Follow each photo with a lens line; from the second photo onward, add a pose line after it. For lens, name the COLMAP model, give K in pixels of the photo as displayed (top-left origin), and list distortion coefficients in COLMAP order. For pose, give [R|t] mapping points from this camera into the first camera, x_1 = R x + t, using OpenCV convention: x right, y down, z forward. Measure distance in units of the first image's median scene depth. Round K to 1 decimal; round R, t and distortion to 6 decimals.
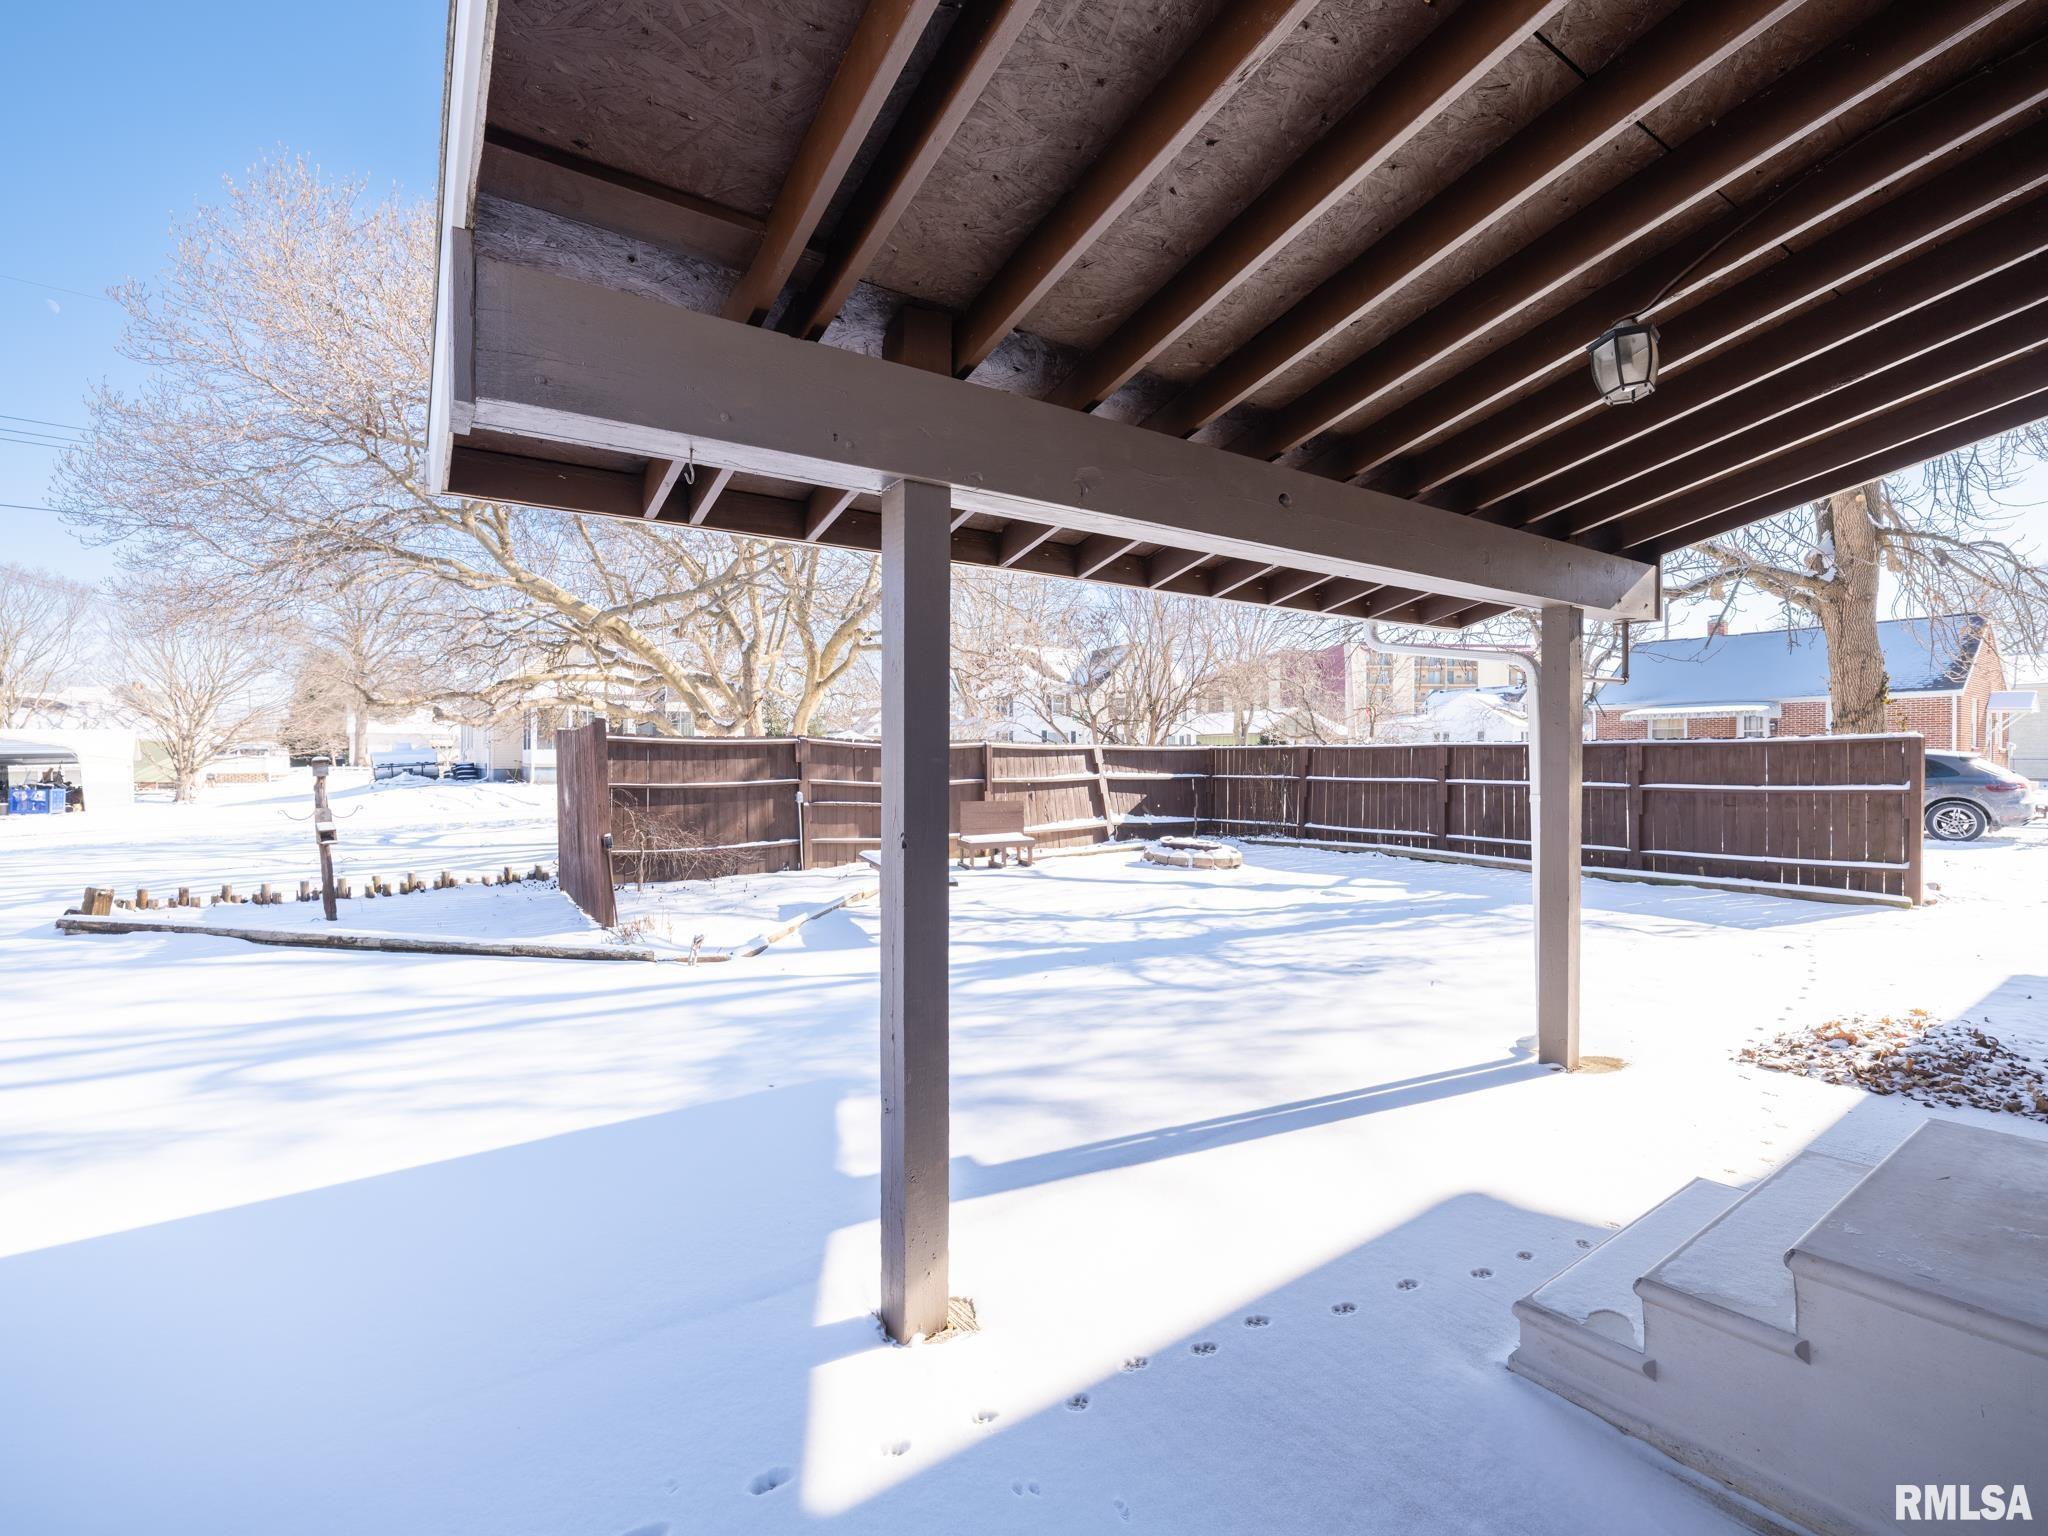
lens RADIAL K [[923.2, 0, 1021.1], [0, 923.2, 768.1], [0, 0, 1]] dist [-0.003256, 0.001332]
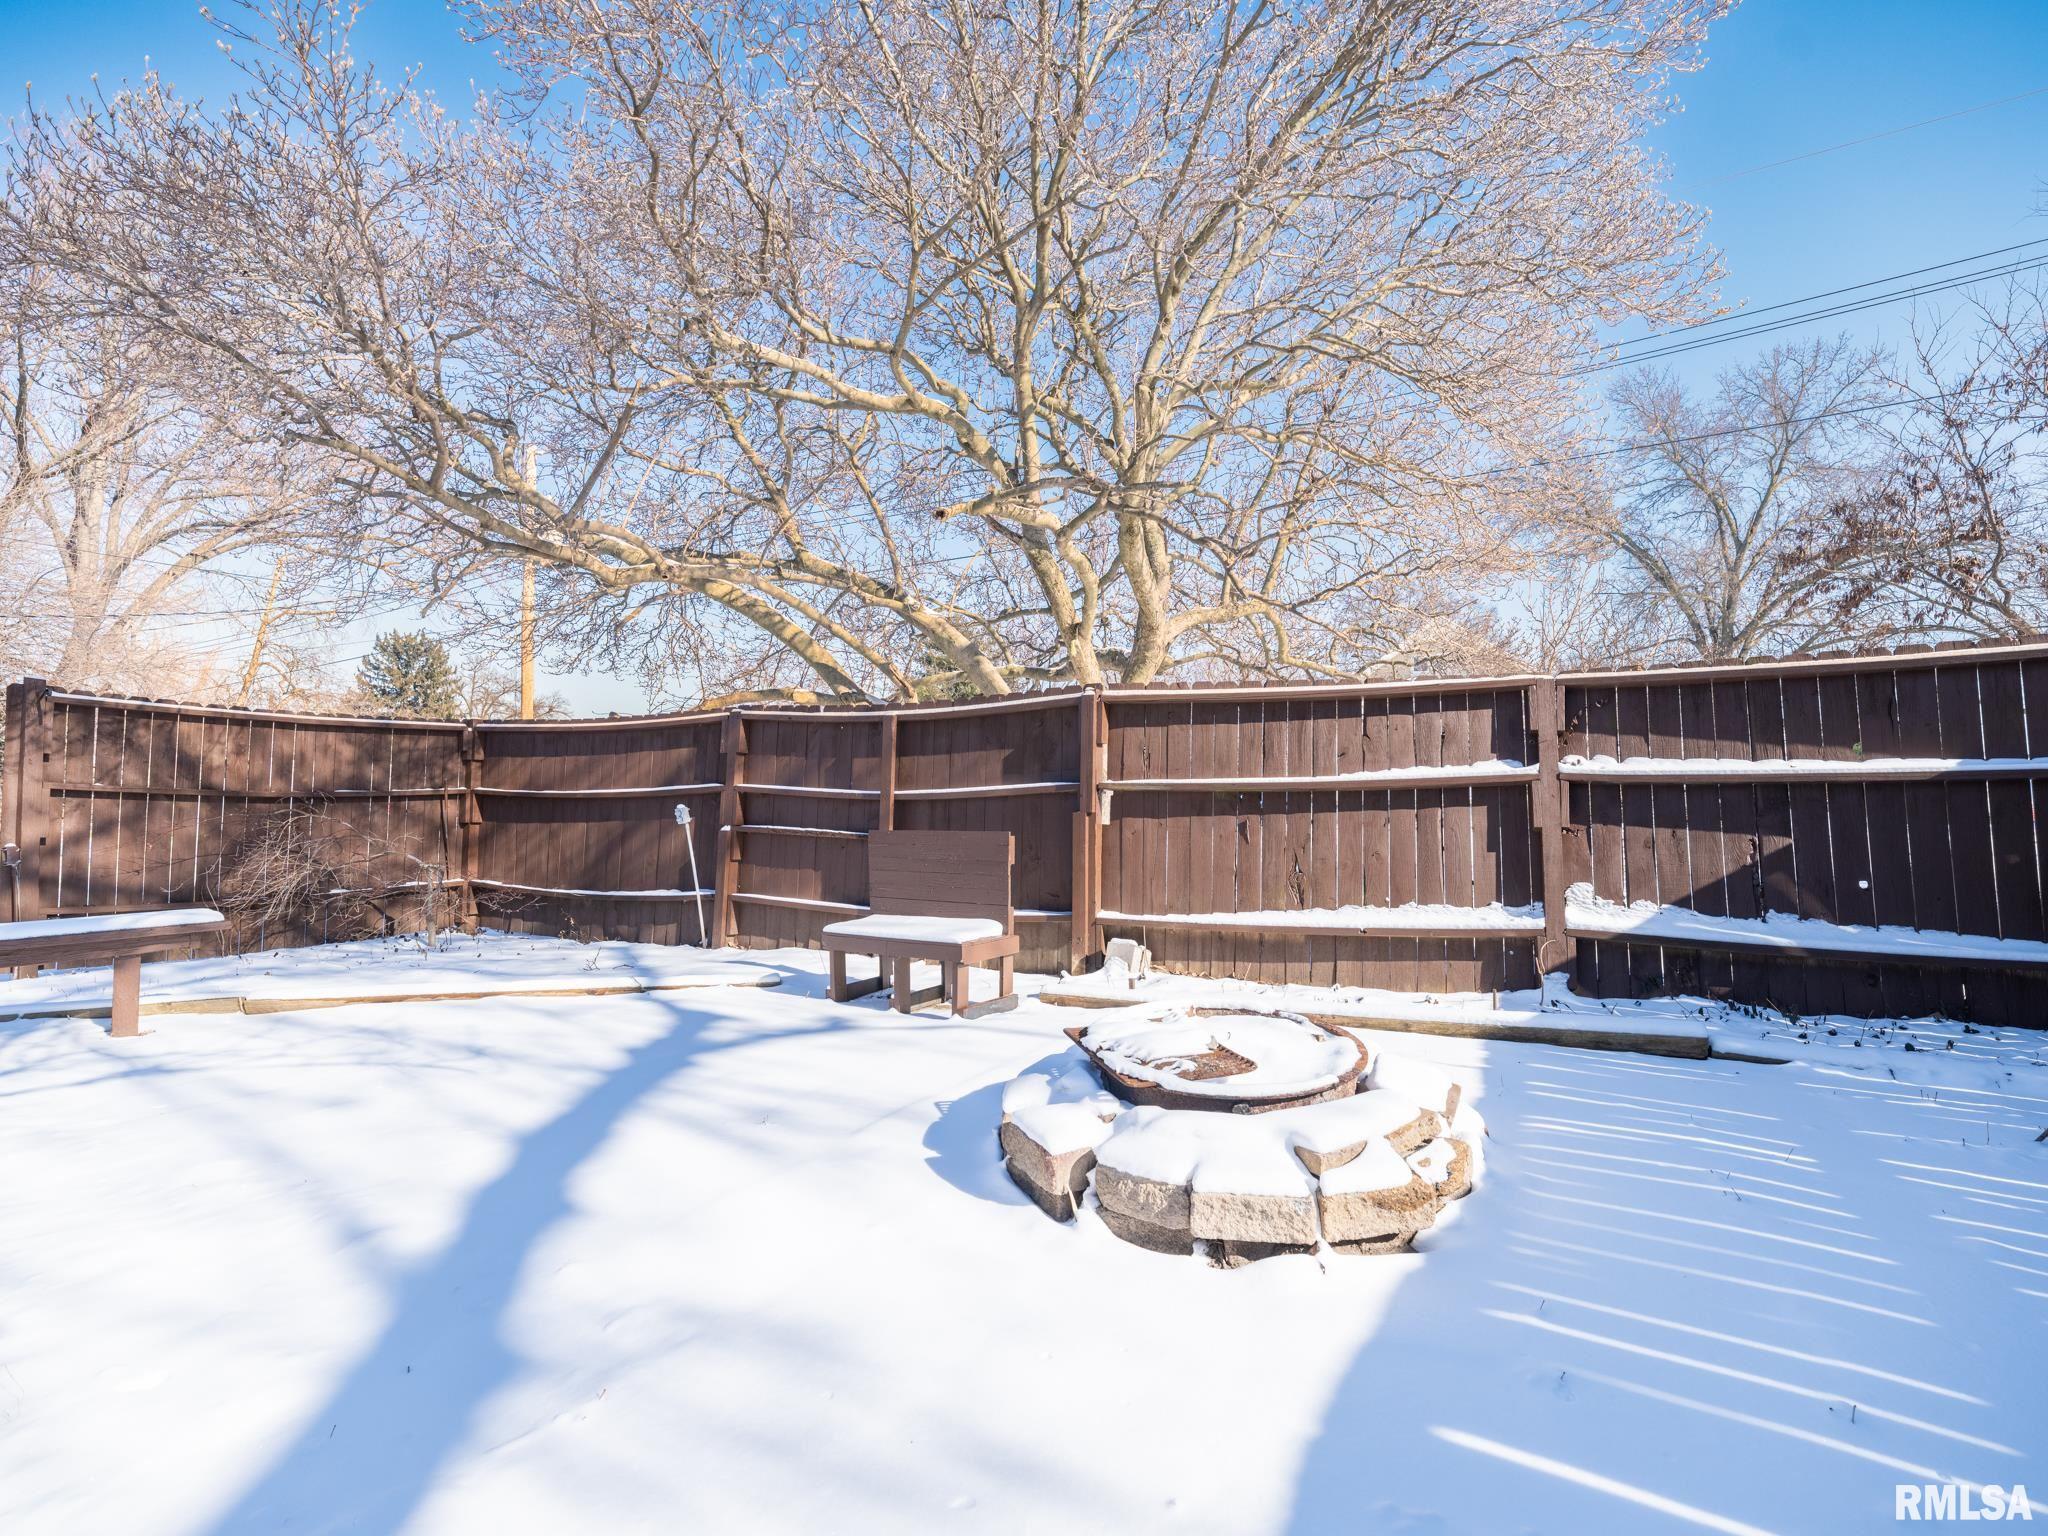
lens RADIAL K [[977.4, 0, 1043.2], [0, 977.4, 758.2], [0, 0, 1]] dist [-0.005955, 0.000113]
pose [[0.469613, -0.049638, -0.881476, 0.313507], [-0.005411, 0.998238, -0.059095, 0.025844], [0.882856, 0.032521, 0.468517, 0.746626]]
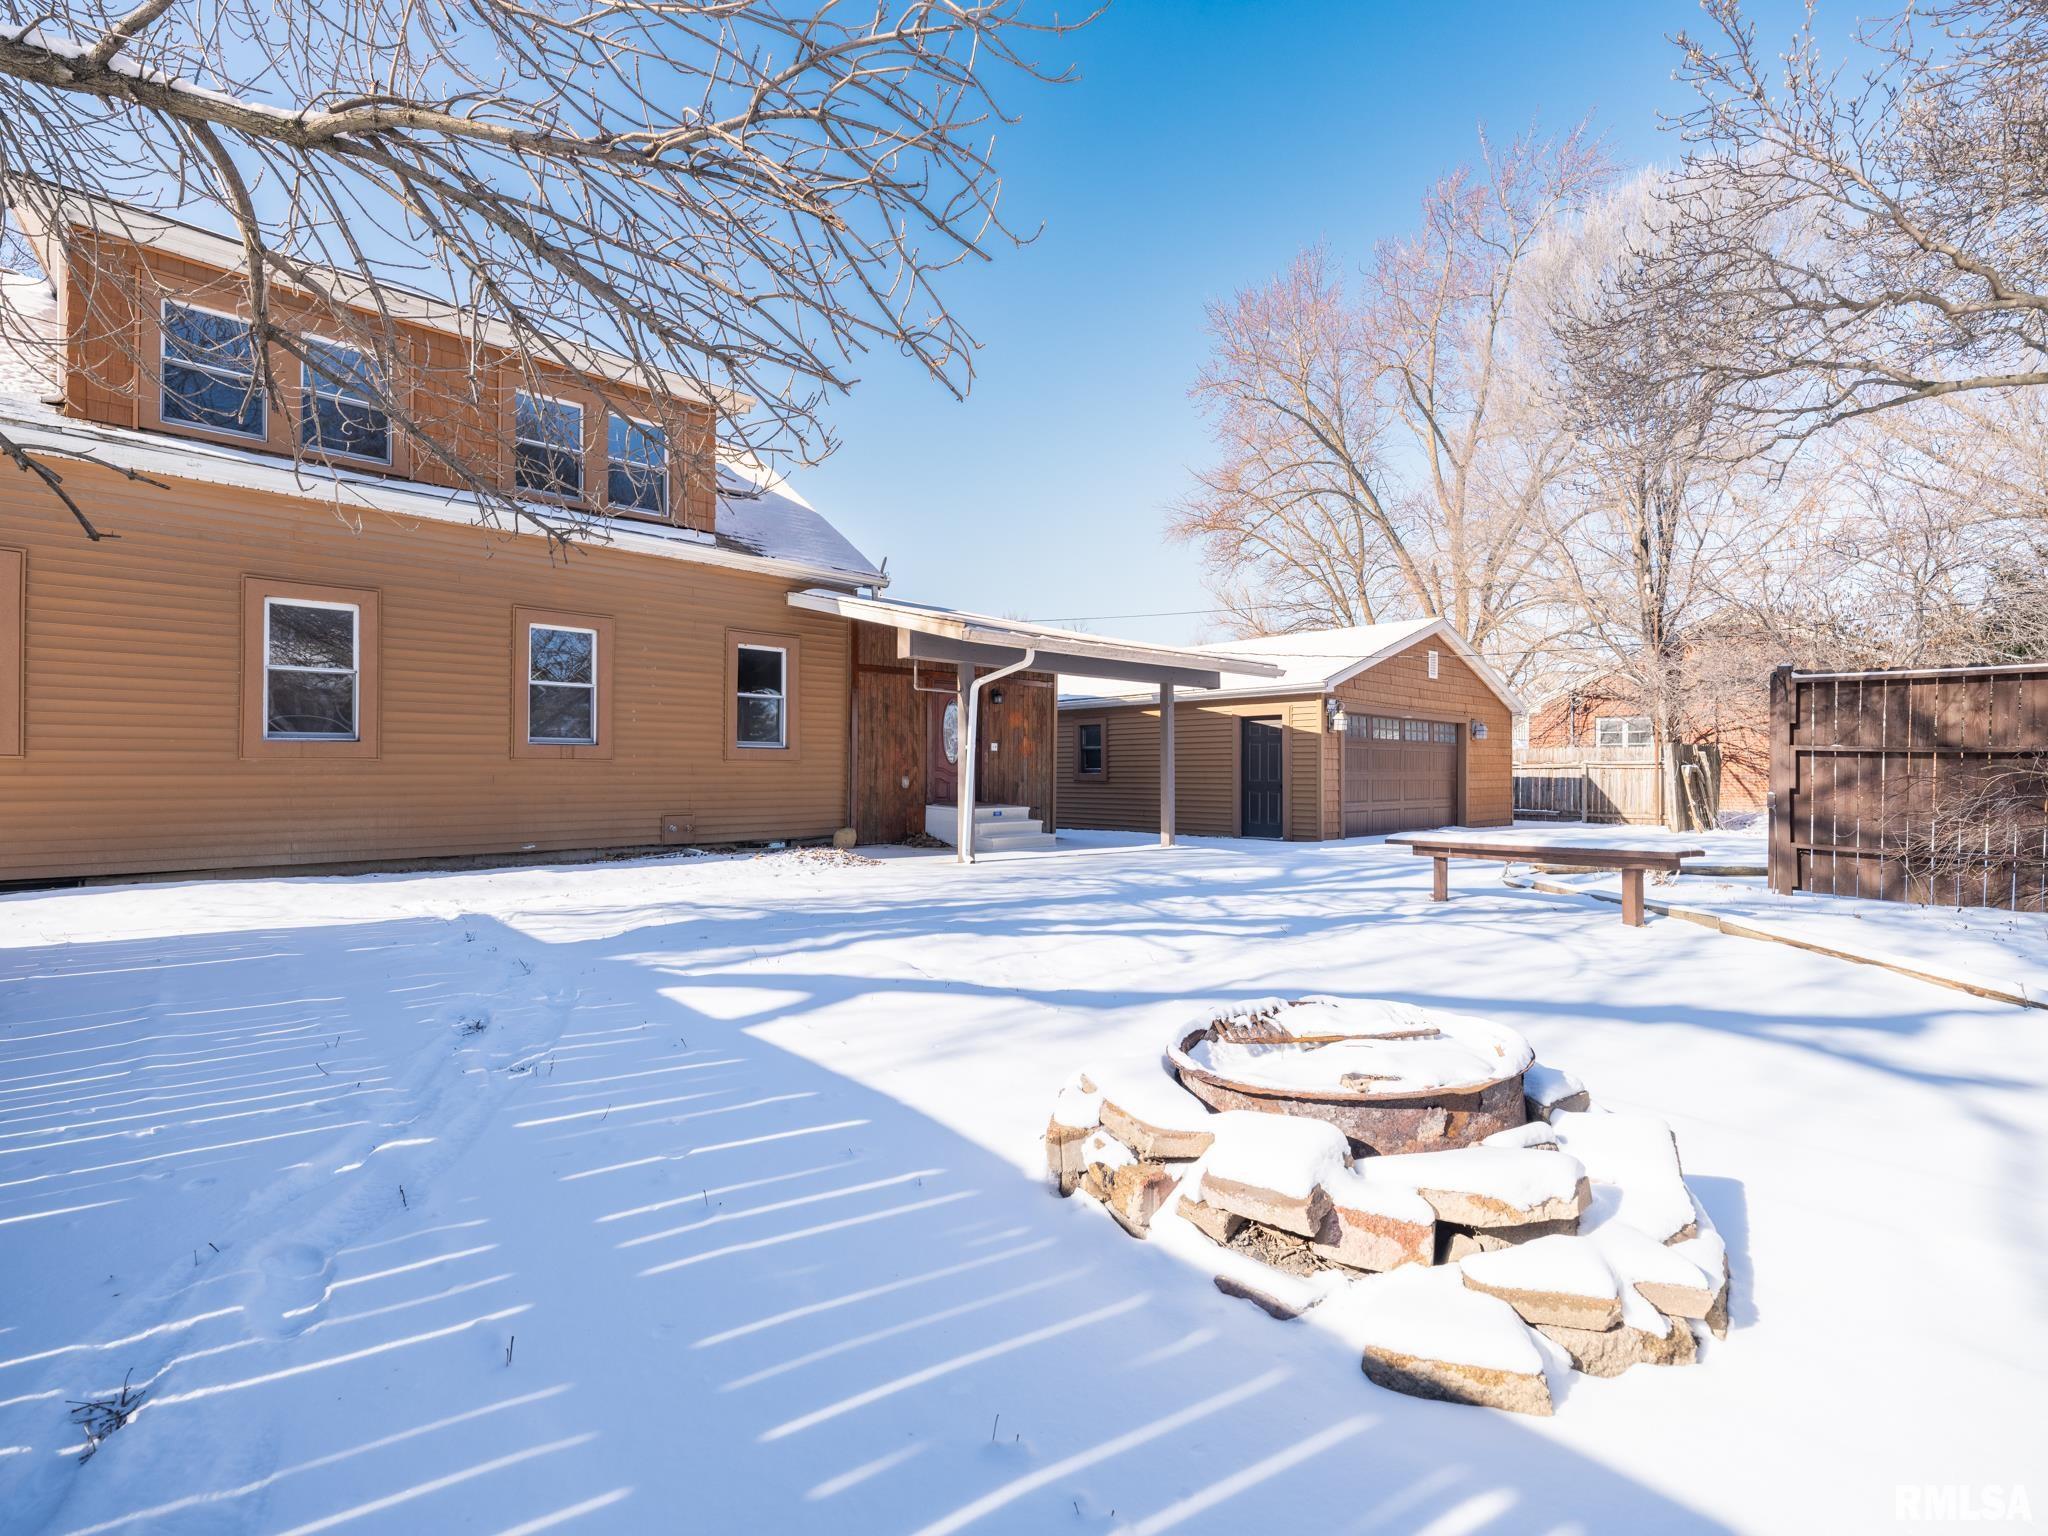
lens RADIAL K [[923.2, 0, 1021.1], [0, 923.2, 768.1], [0, 0, 1]] dist [-0.003256, 0.001332]
pose [[-0.992165, 0.003721, -0.124878, 0.230800], [0.003158, 0.999984, 0.004707, 0.022437], [0.124894, 0.004275, -0.992161, 1.014626]]
